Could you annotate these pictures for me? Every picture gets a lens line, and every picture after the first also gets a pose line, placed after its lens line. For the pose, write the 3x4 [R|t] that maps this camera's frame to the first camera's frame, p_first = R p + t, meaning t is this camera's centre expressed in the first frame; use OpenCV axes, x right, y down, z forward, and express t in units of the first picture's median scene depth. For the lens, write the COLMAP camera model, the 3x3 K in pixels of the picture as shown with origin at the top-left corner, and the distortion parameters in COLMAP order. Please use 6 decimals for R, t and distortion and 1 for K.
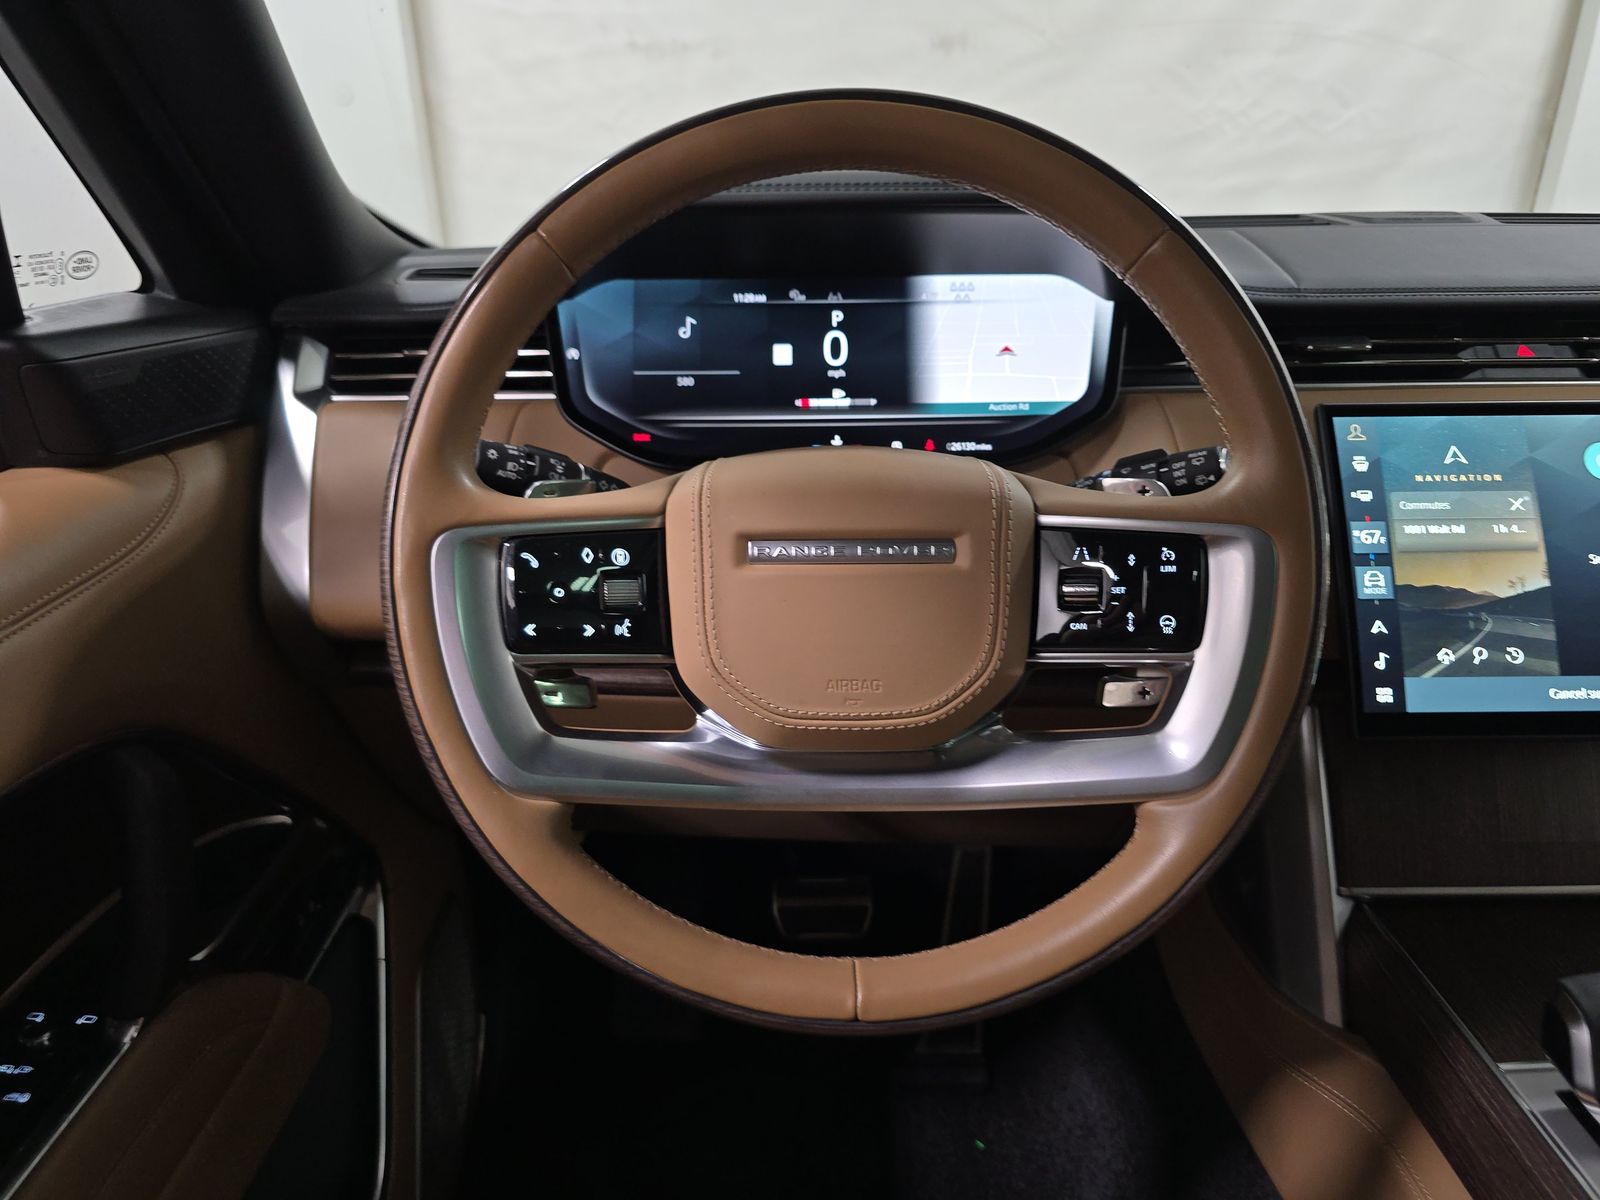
lens RADIAL K [[1077.9, 0, 805.6], [0, 1077.9, 603.6], [0, 0, 1]] dist [0.002038, -0.006300]
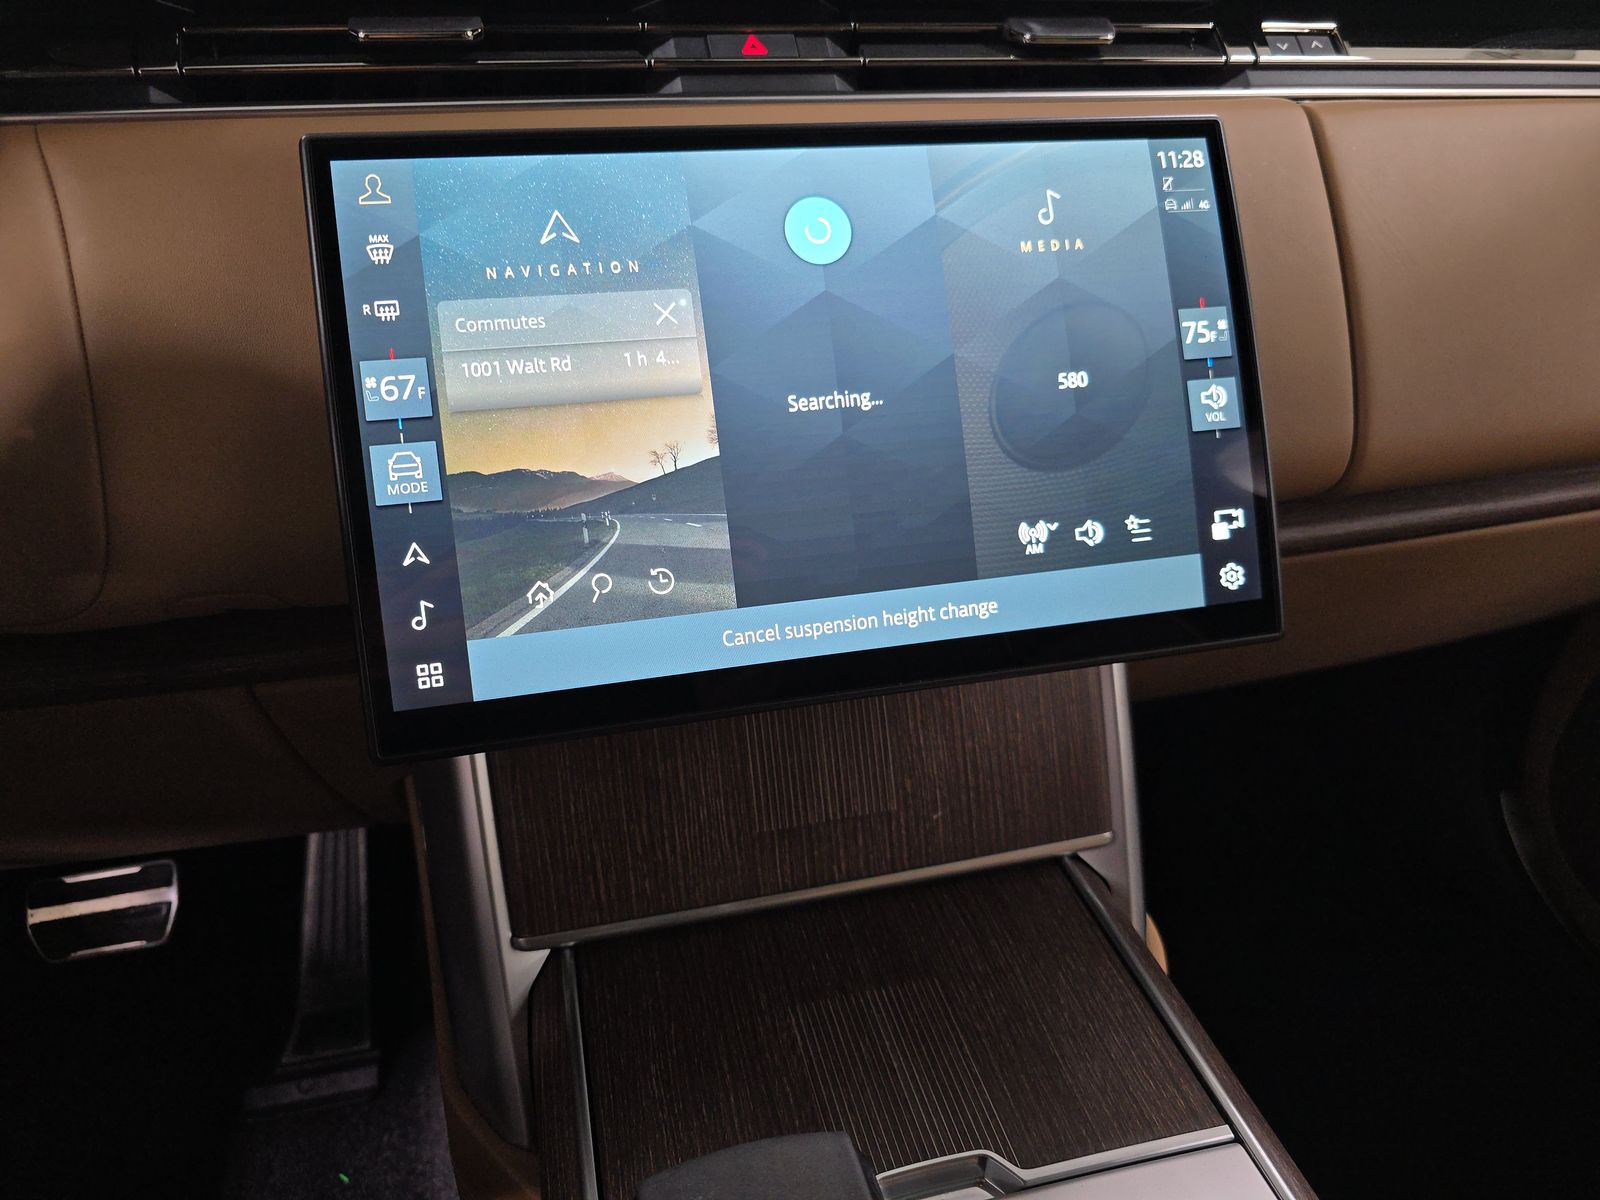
lens RADIAL K [[1077.9, 0, 795.0], [0, 1077.9, 594.5], [0, 0, 1]] dist [0.002038, -0.006300]
pose [[0.970340, -0.103516, 0.218458, 0.592763], [0.065468, 0.982437, 0.174732, -0.041641], [-0.232709, -0.155248, 0.960075, 0.416146]]
